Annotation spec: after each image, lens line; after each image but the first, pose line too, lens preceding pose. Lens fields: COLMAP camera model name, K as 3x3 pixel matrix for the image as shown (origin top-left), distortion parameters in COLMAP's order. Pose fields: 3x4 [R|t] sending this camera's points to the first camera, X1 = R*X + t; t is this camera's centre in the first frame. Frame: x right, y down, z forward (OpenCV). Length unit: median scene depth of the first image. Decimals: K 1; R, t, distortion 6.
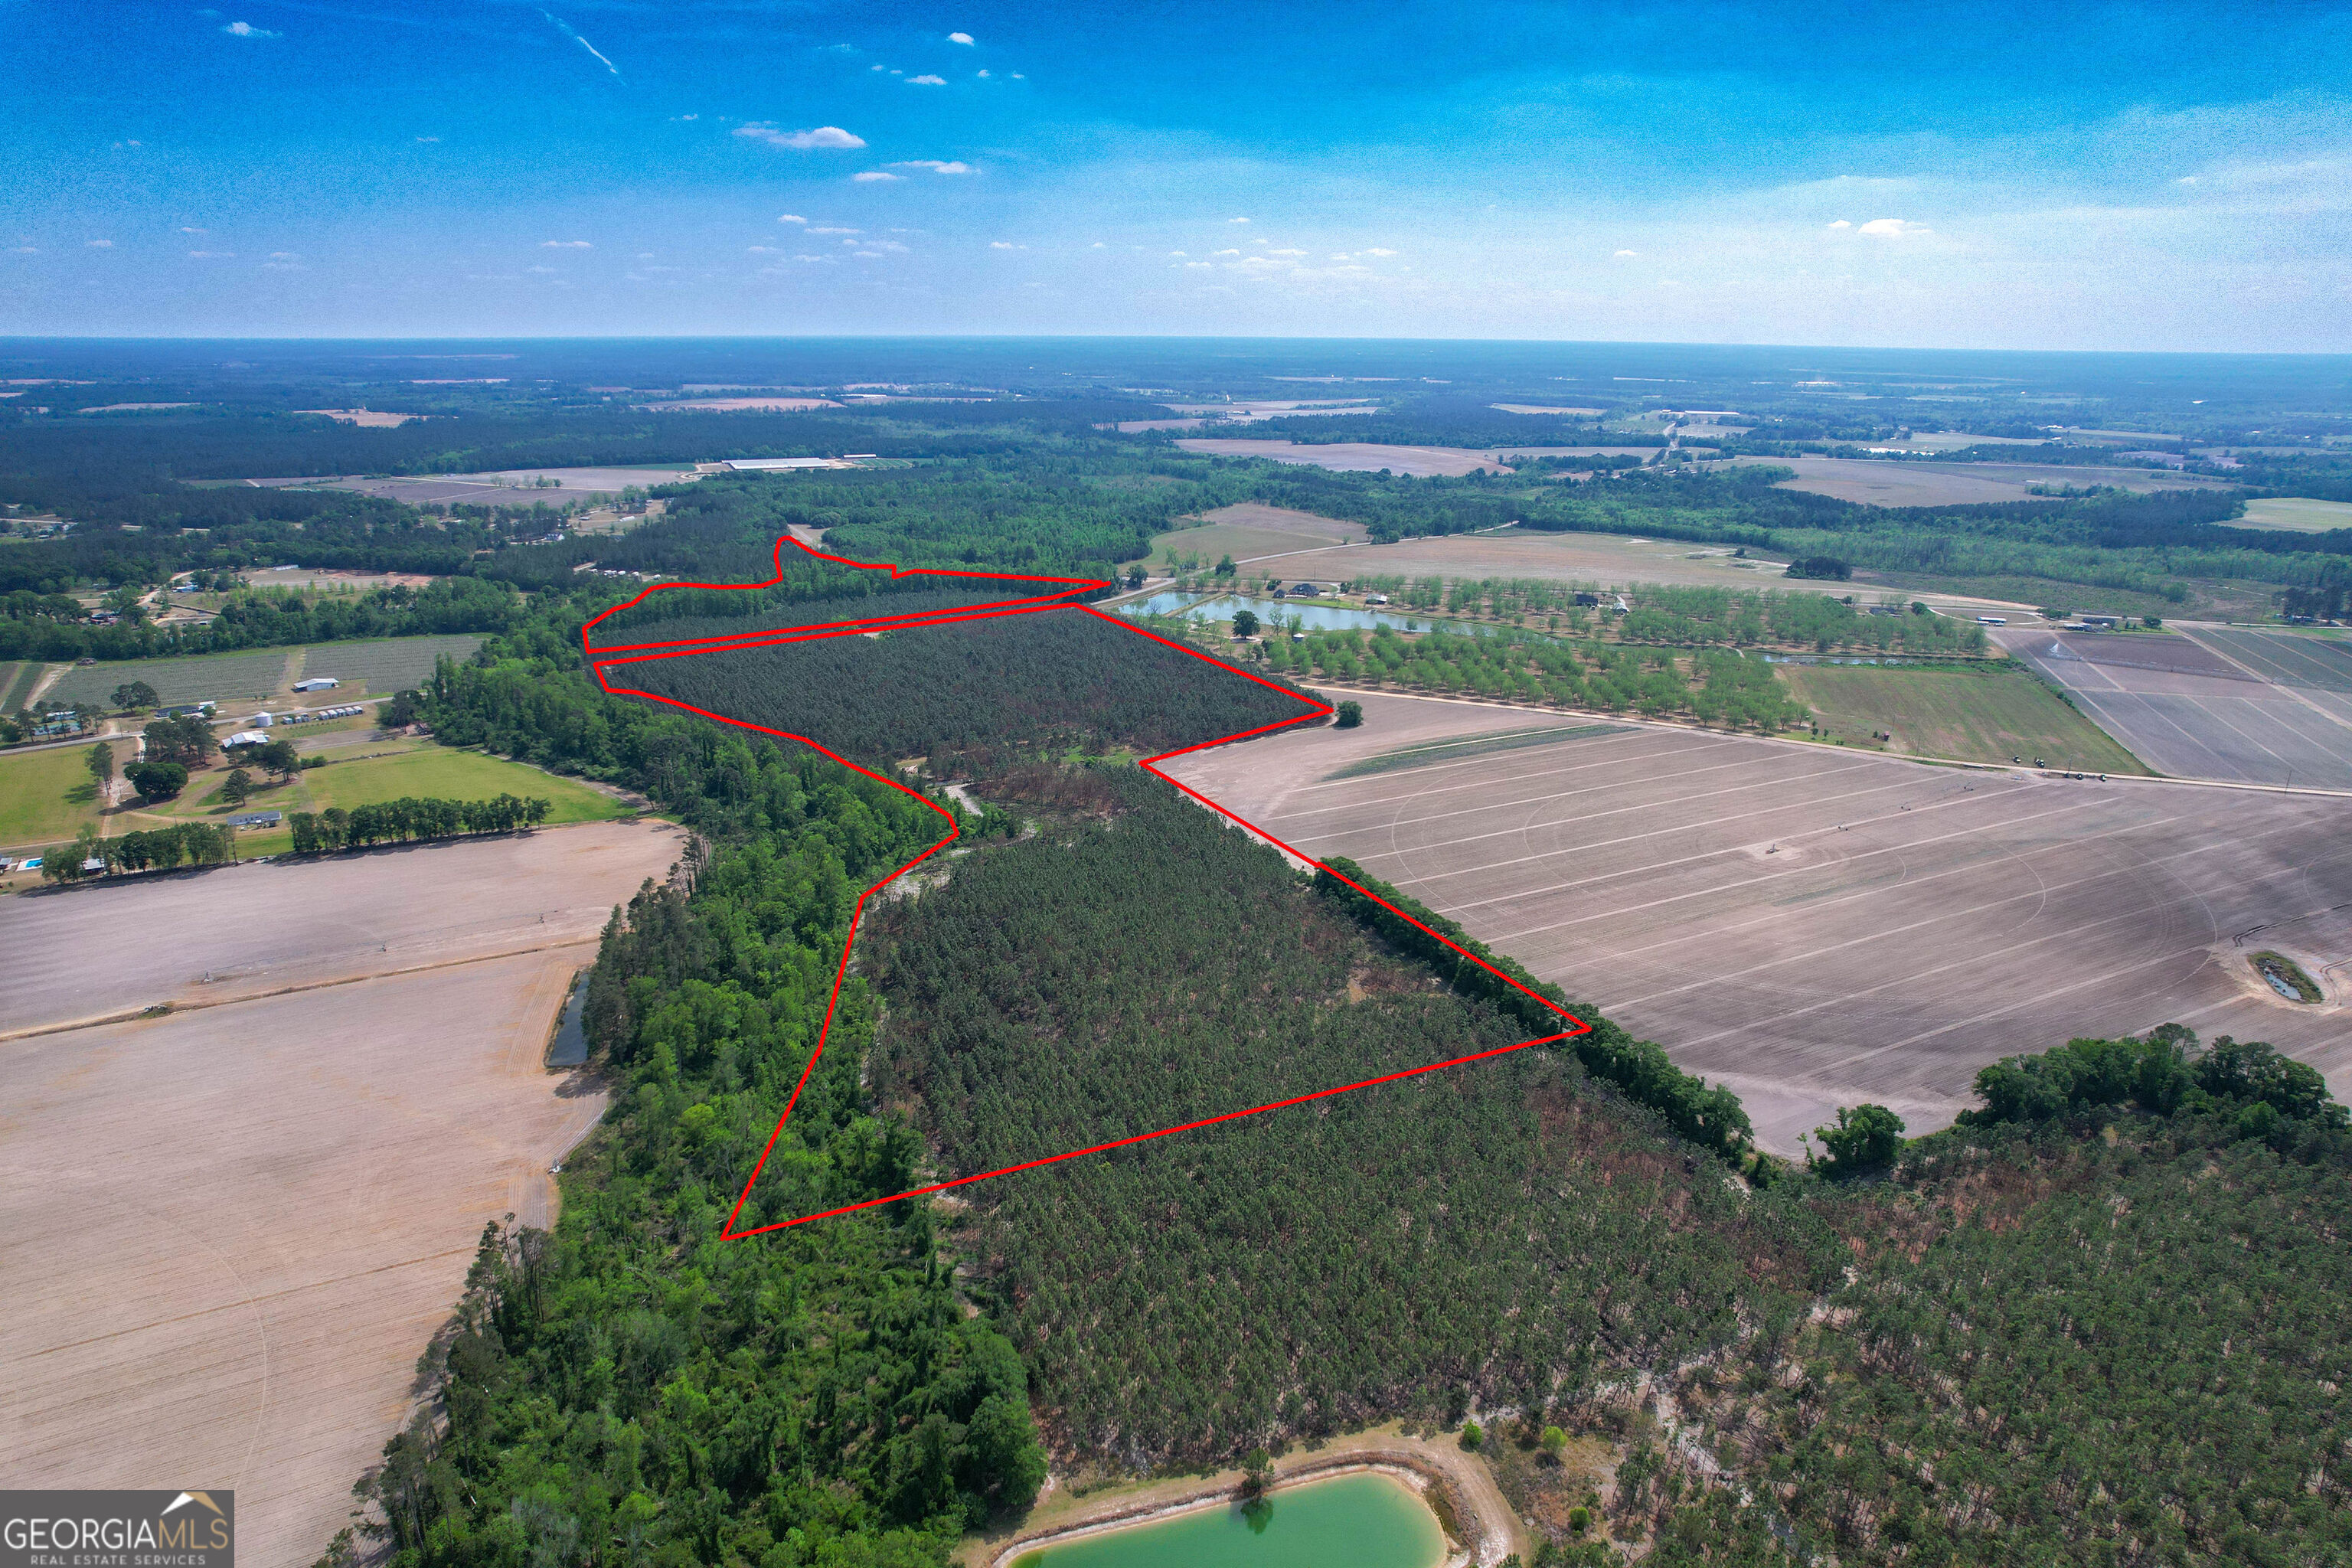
lens RADIAL K [[1492.7, 0, 1182.3], [0, 1492.7, 773.1], [0, 0, 1]] dist [-0.075728, 0.067813]
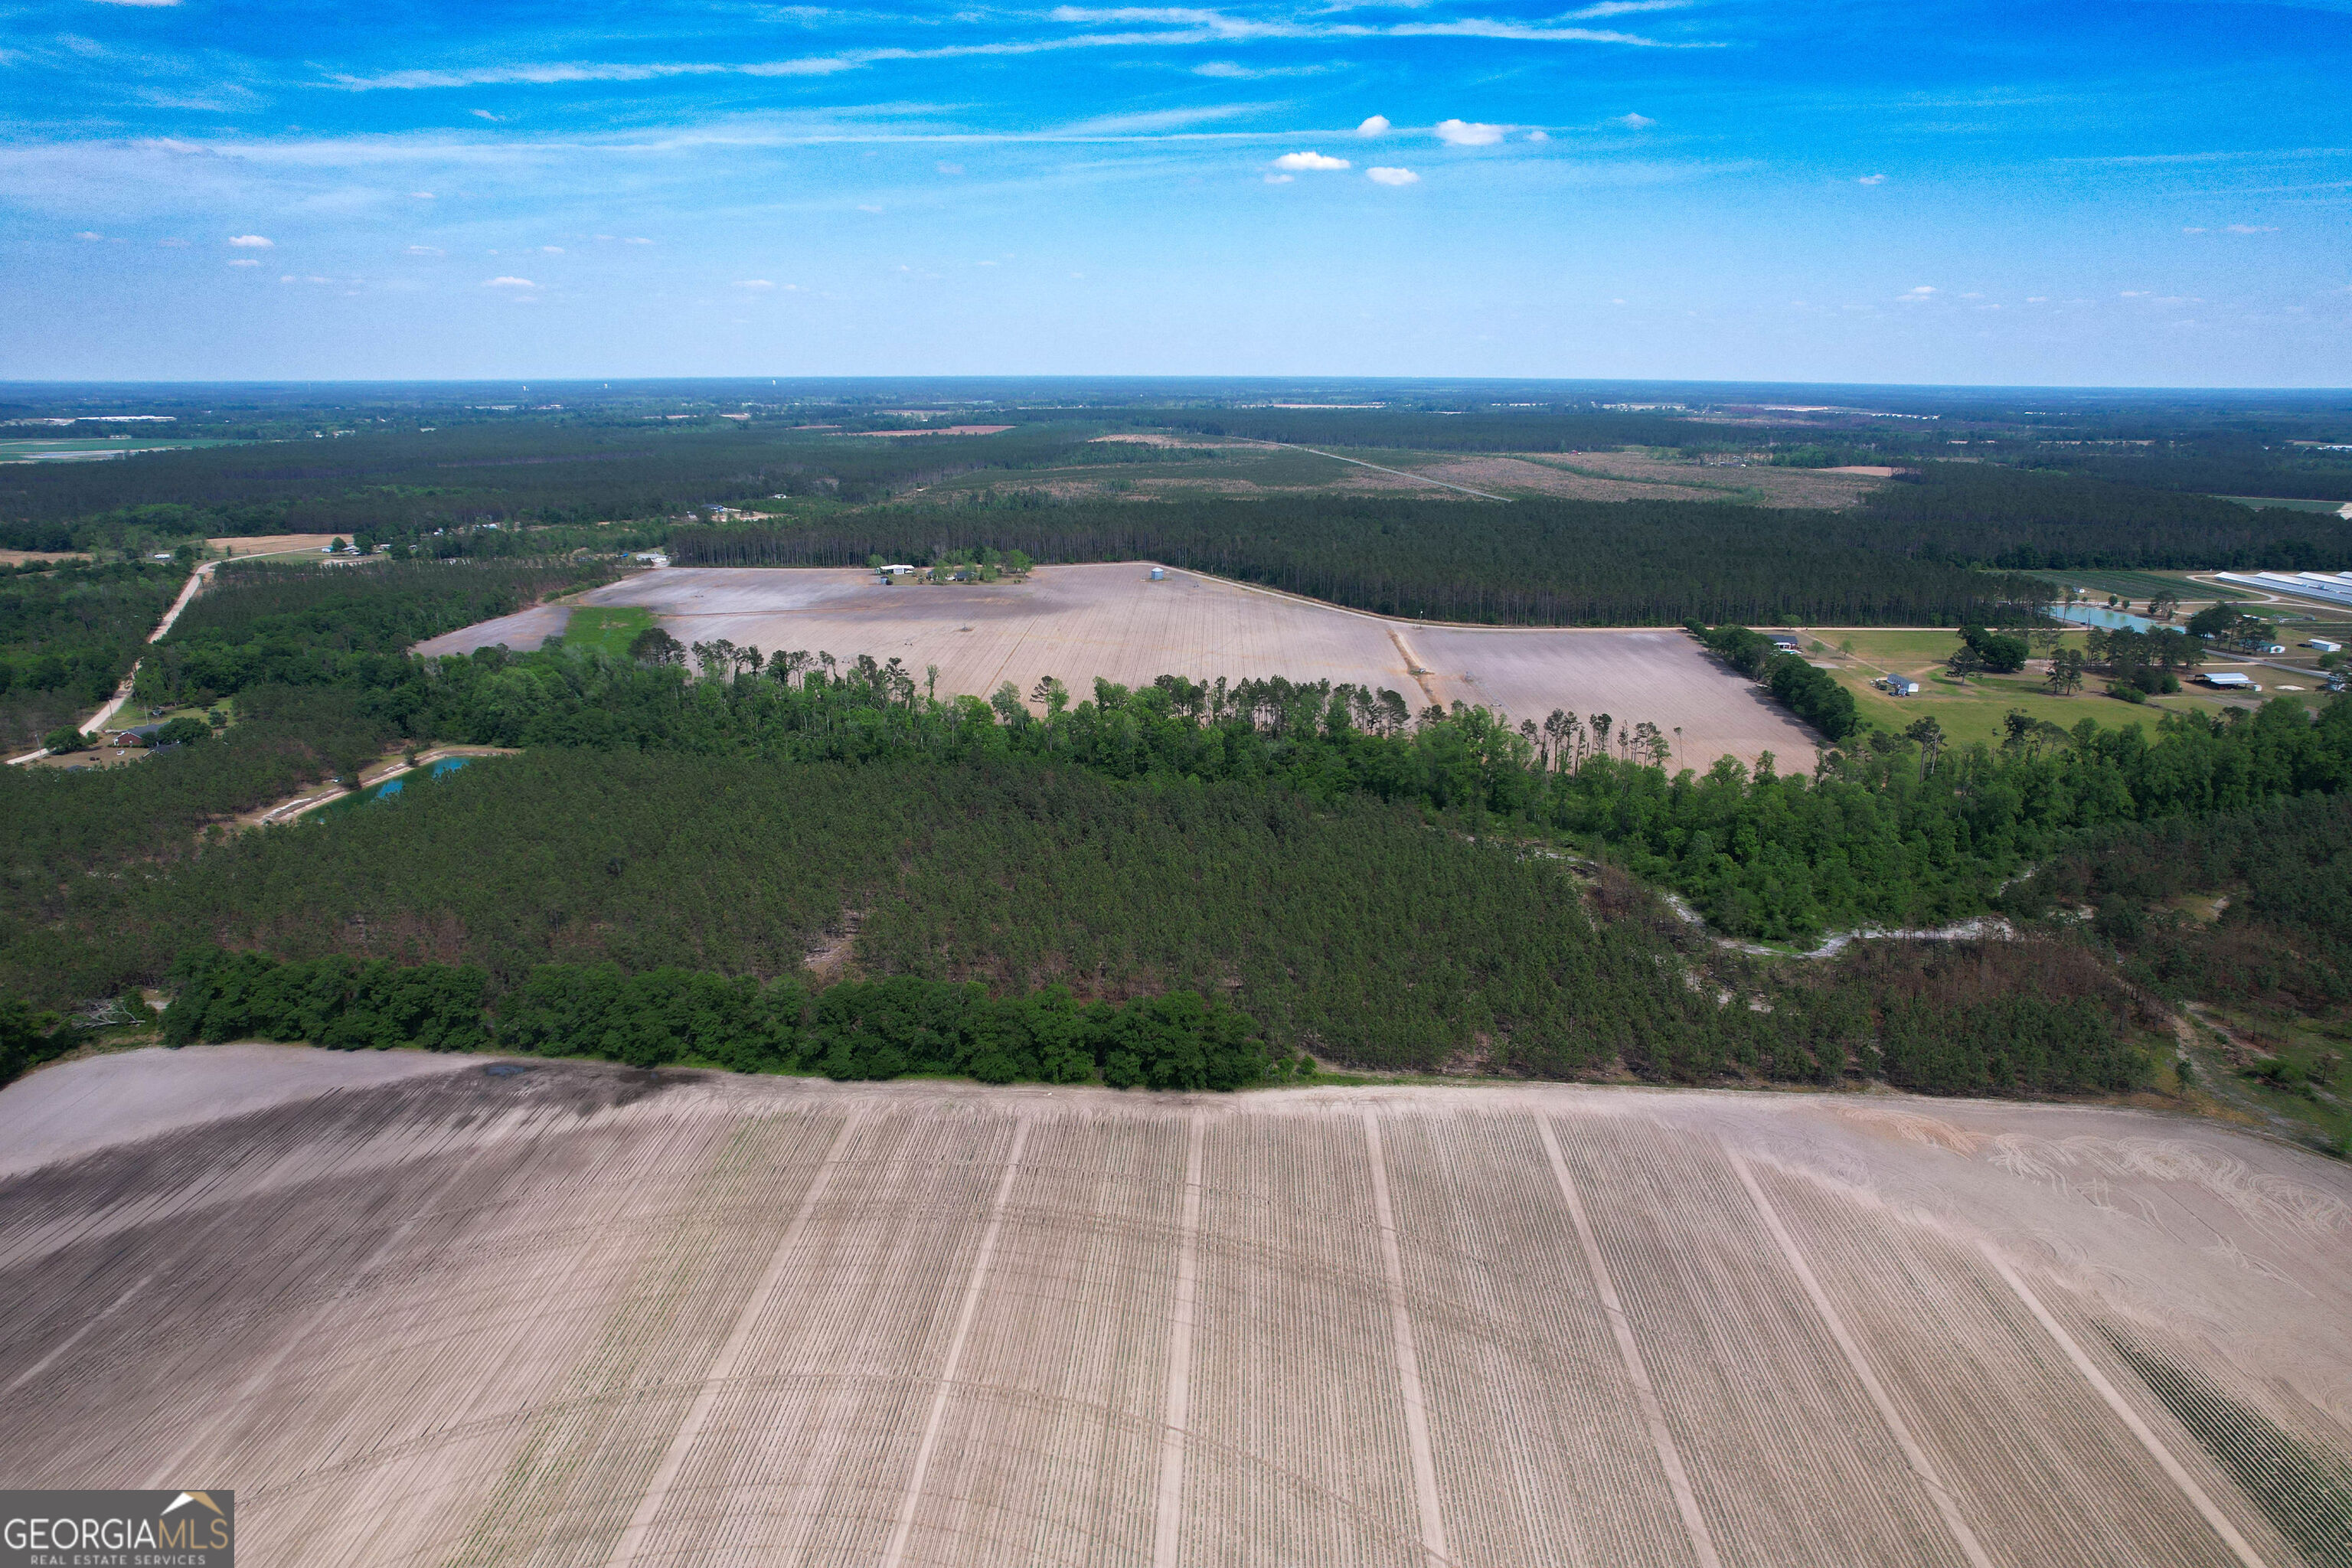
lens RADIAL K [[1492.7, 0, 1193.9], [0, 1492.7, 787.9], [0, 0, 1]] dist [-0.075728, 0.067813]
pose [[-0.502320, 0.227327, -0.834264, 0.227940], [-0.253544, 0.883689, 0.393457, -0.090123], [0.826674, 0.409164, -0.386258, 0.528801]]
